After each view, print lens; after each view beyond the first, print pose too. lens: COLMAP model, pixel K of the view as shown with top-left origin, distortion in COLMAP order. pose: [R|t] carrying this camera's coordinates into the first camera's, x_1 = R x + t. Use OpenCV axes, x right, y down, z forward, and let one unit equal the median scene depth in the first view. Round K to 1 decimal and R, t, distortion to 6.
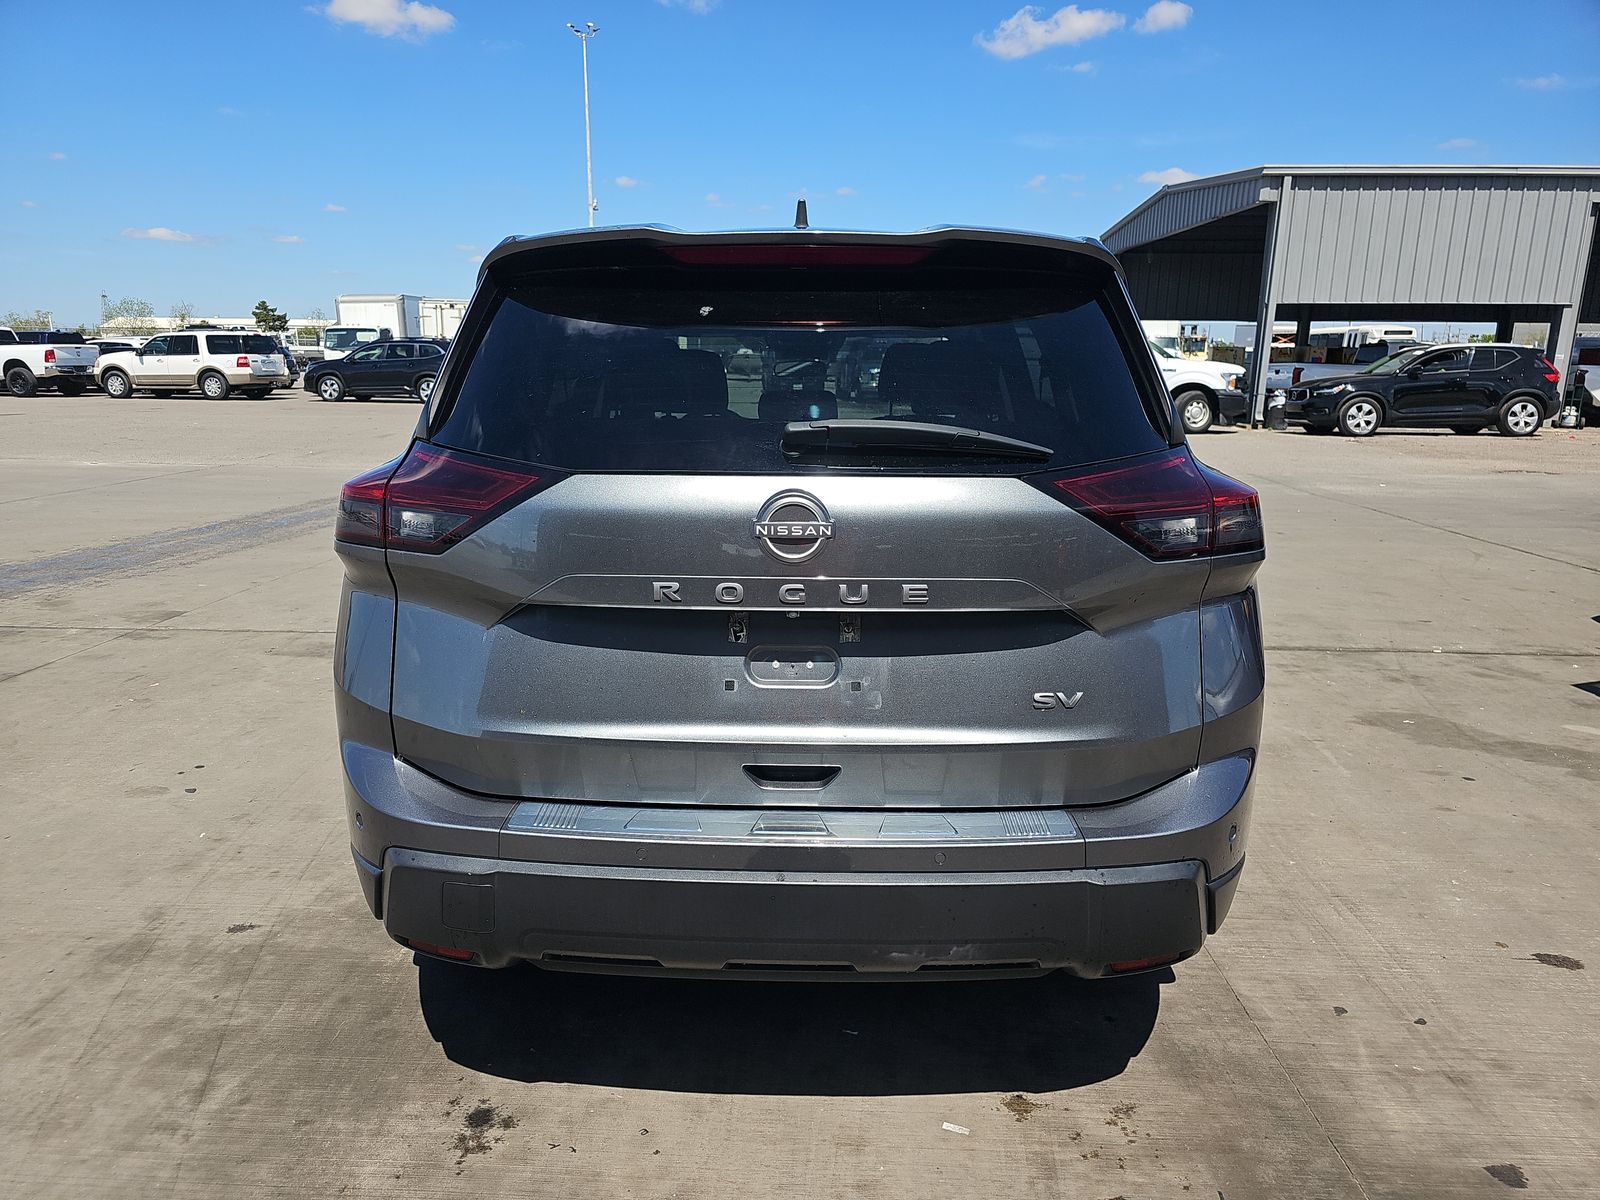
lens RADIAL K [[1084.9, 0, 800.0], [0, 1084.9, 600.0], [0, 0, 1]] dist [0.001157, 0.000433]
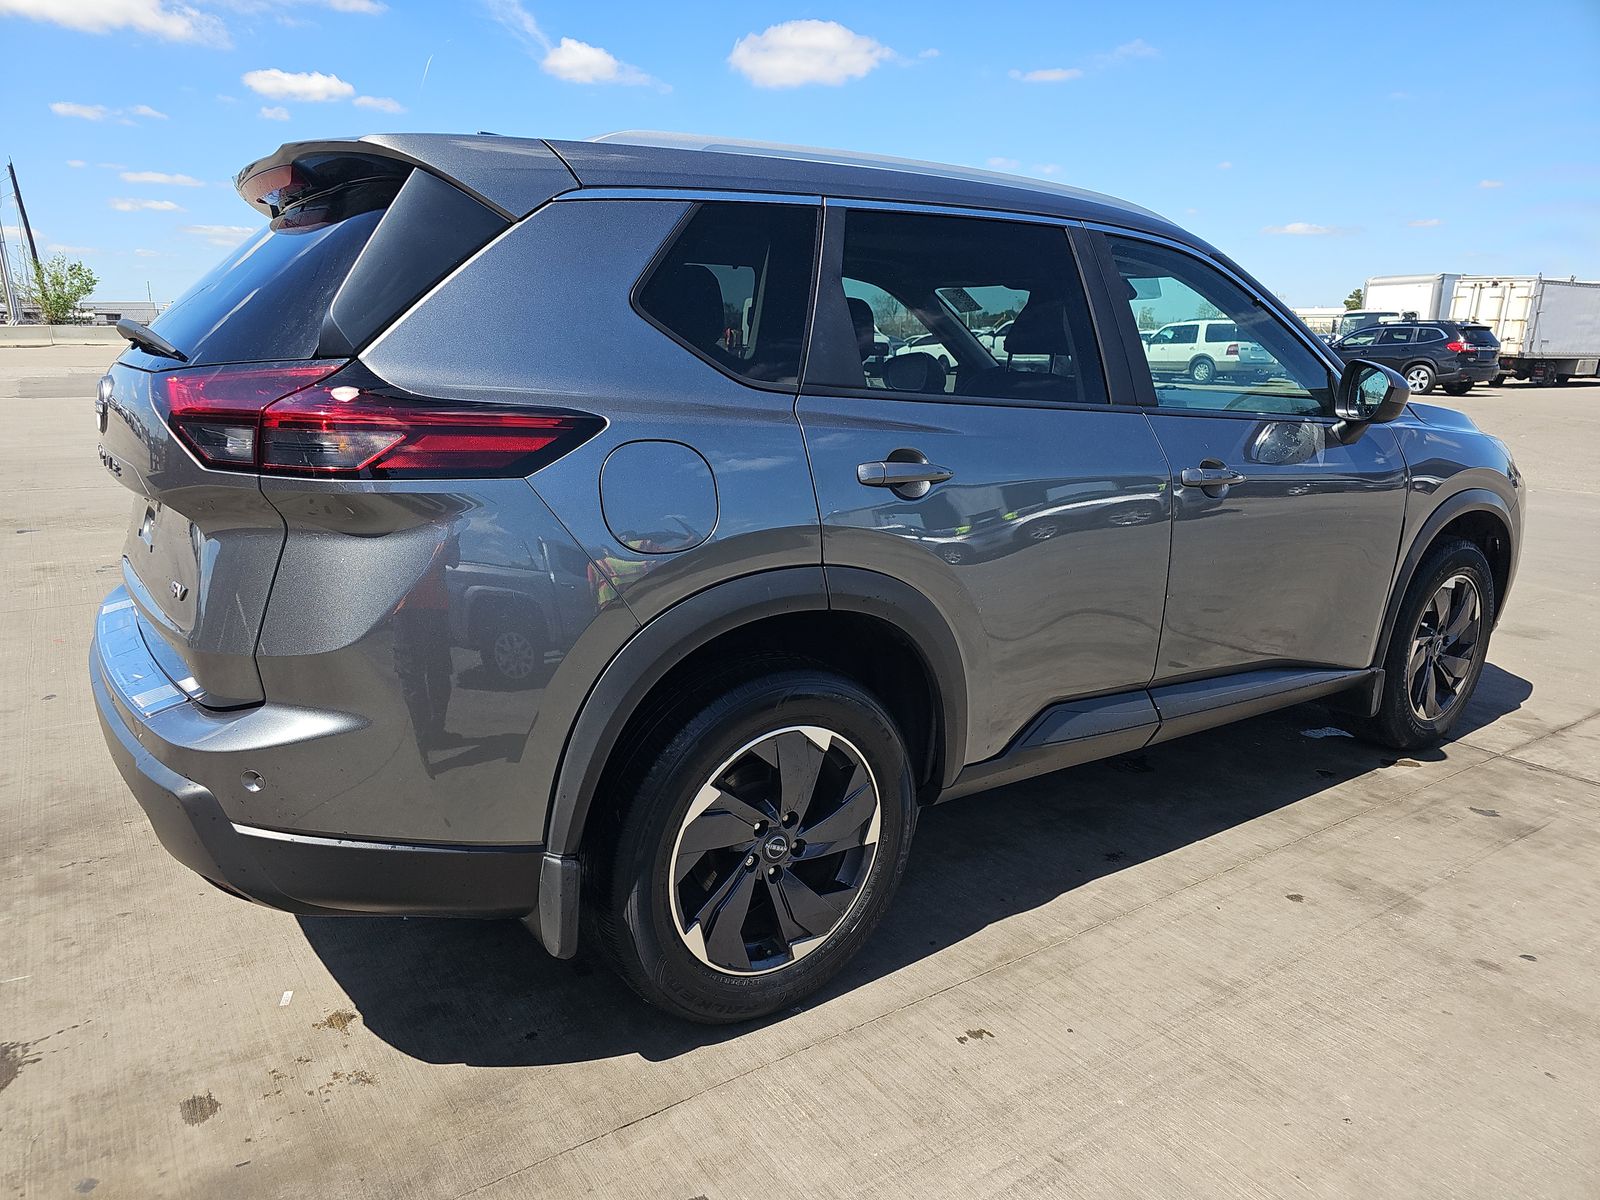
lens RADIAL K [[1071.9, 0, 821.6], [0, 1071.9, 596.5], [0, 0, 1]] dist [0.073116, -0.075865]
pose [[0.578116, 0.176972, -0.796532, 0.133552], [-0.174023, 0.980478, 0.091537, -0.011727], [0.797181, 0.085695, 0.597627, 0.077258]]
